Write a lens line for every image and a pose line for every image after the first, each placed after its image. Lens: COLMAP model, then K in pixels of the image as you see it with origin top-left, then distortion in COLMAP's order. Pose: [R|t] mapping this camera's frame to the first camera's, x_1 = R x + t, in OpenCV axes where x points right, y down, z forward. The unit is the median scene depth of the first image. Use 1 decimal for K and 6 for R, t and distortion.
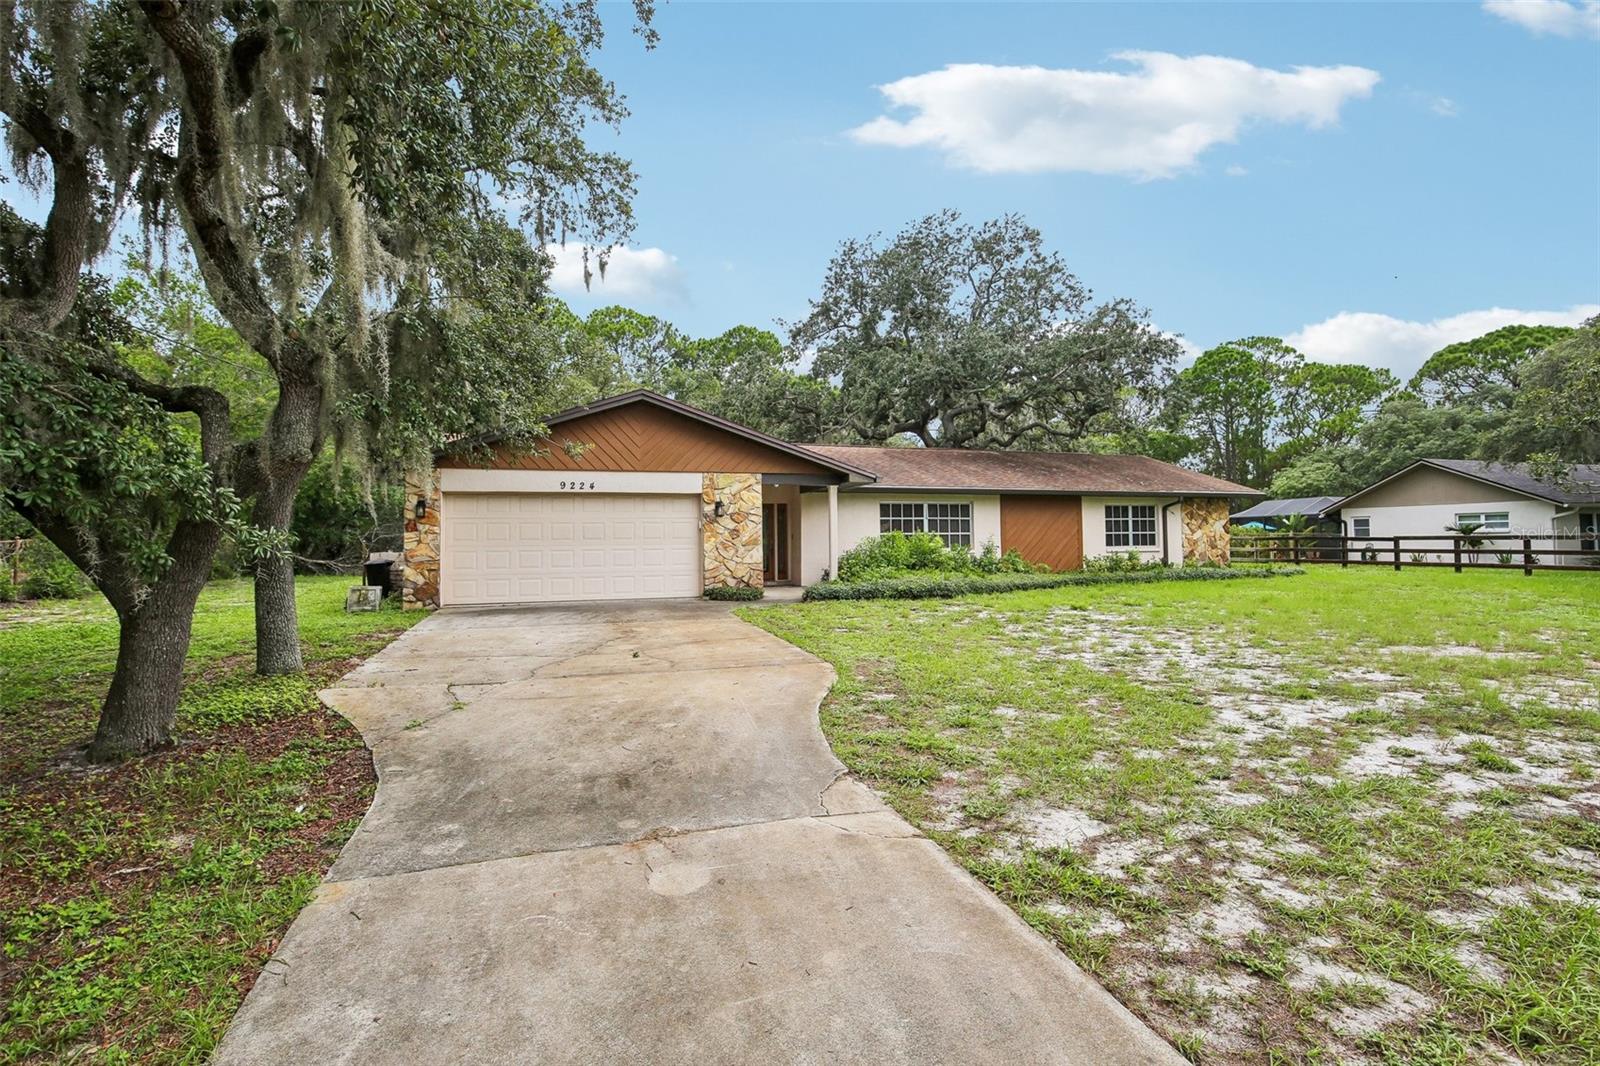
lens RADIAL K [[750.4, 0, 794.9], [0, 750.4, 510.7], [0, 0, 1]] dist [-0.026990, 0.000527]
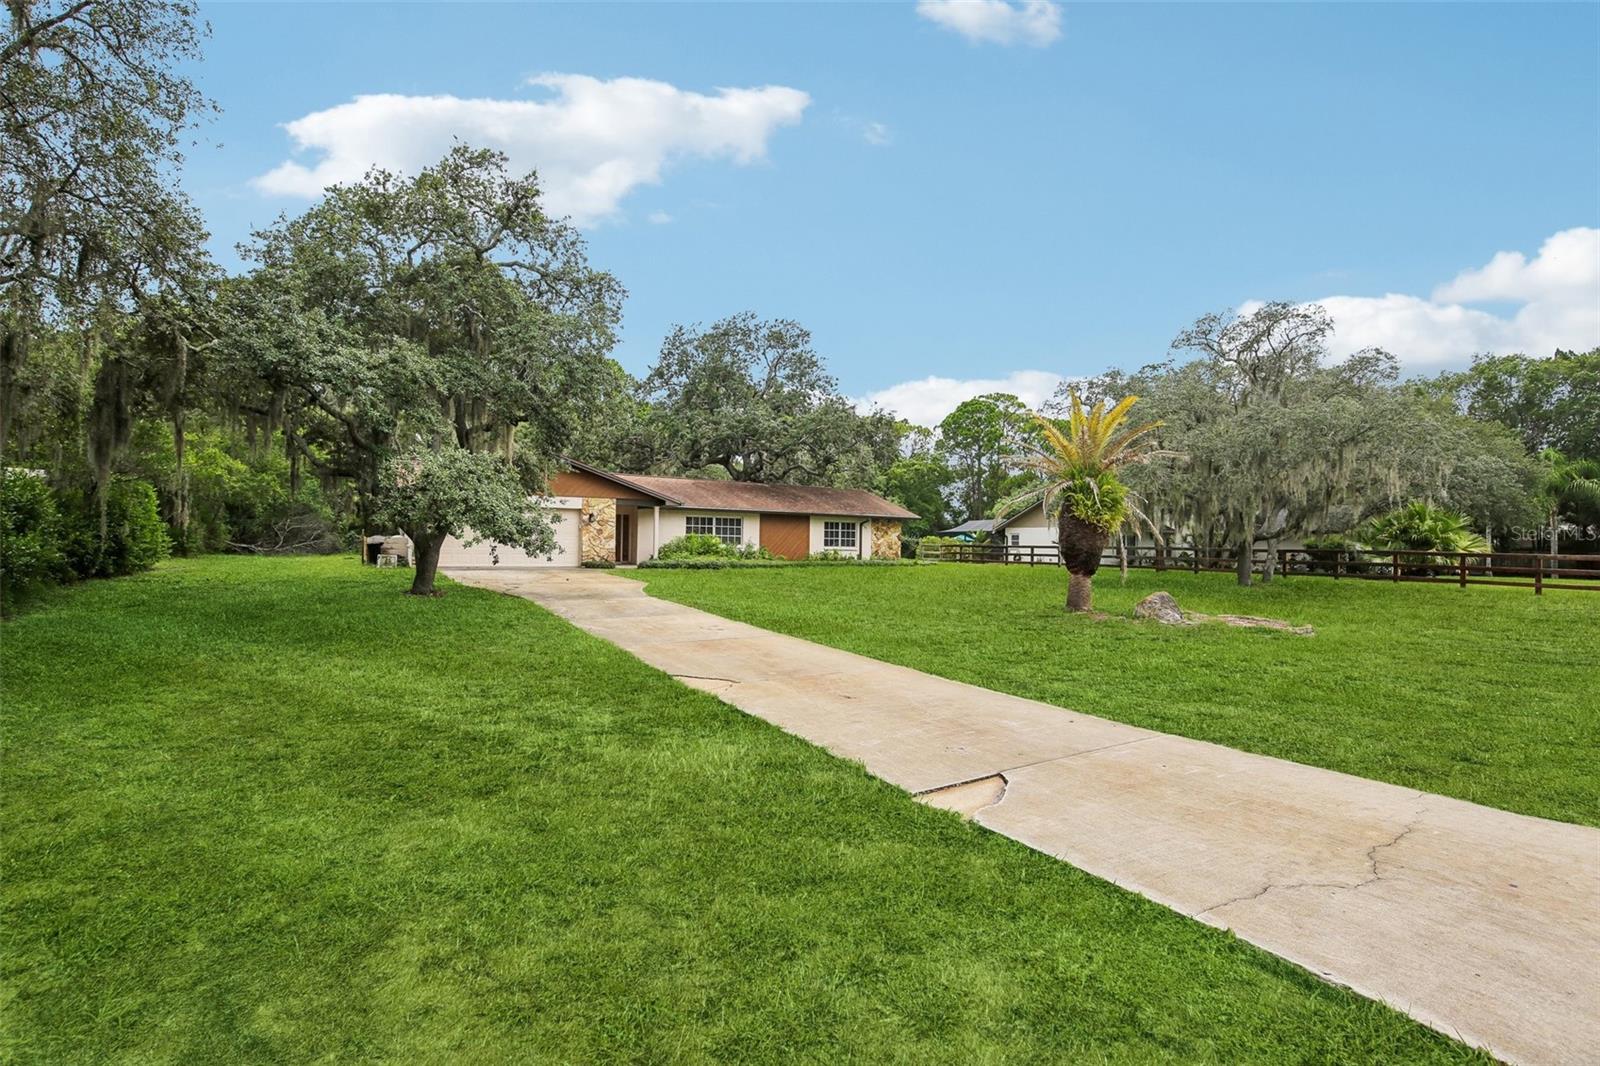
lens RADIAL K [[750.4, 0, 794.9], [0, 750.4, 510.7], [0, 0, 1]] dist [-0.026990, 0.000527]
pose [[0.975747, 0.033562, 0.216314, -0.011328], [-0.031952, 0.999430, -0.010935, -0.011778], [-0.216558, 0.003758, 0.976263, -0.652442]]
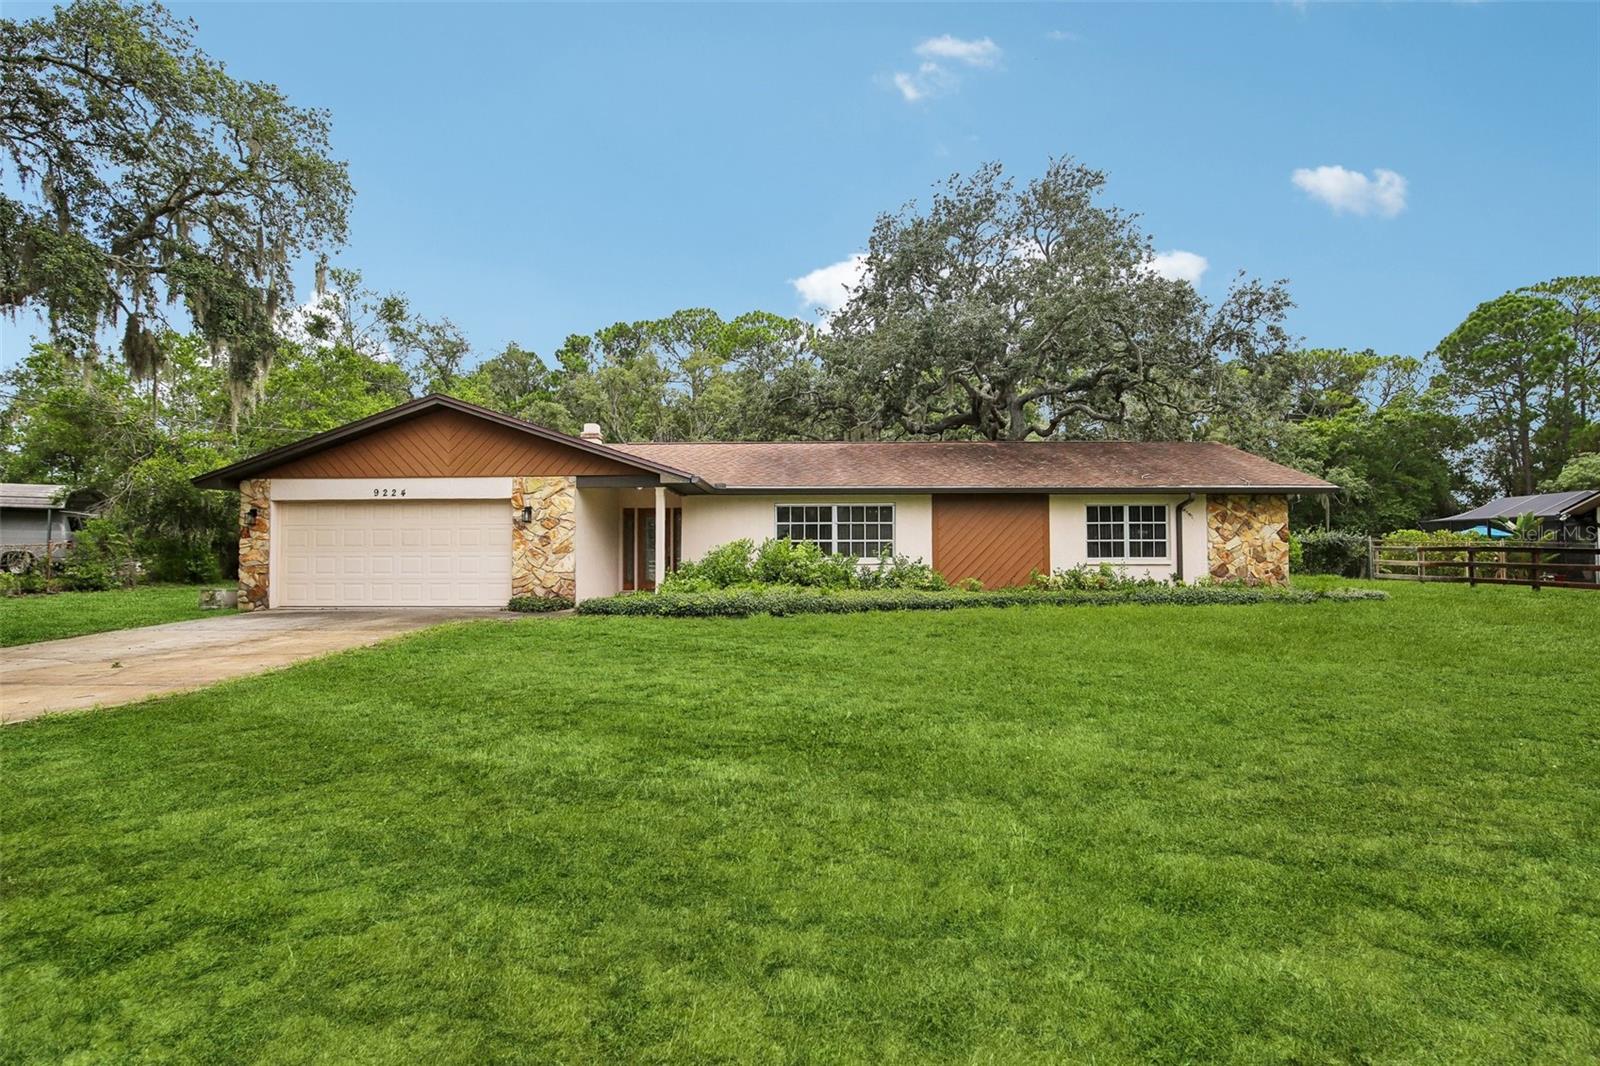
lens RADIAL K [[763.4, 0, 785.3], [0, 763.4, 517.9], [0, 0, 1]] dist [-0.042641, 0.010109]
pose [[0.945398, -0.008379, -0.325810, 0.399053], [0.008272, 0.999964, -0.001713, 0.004973], [0.325813, -0.001075, 0.945434, 0.152962]]
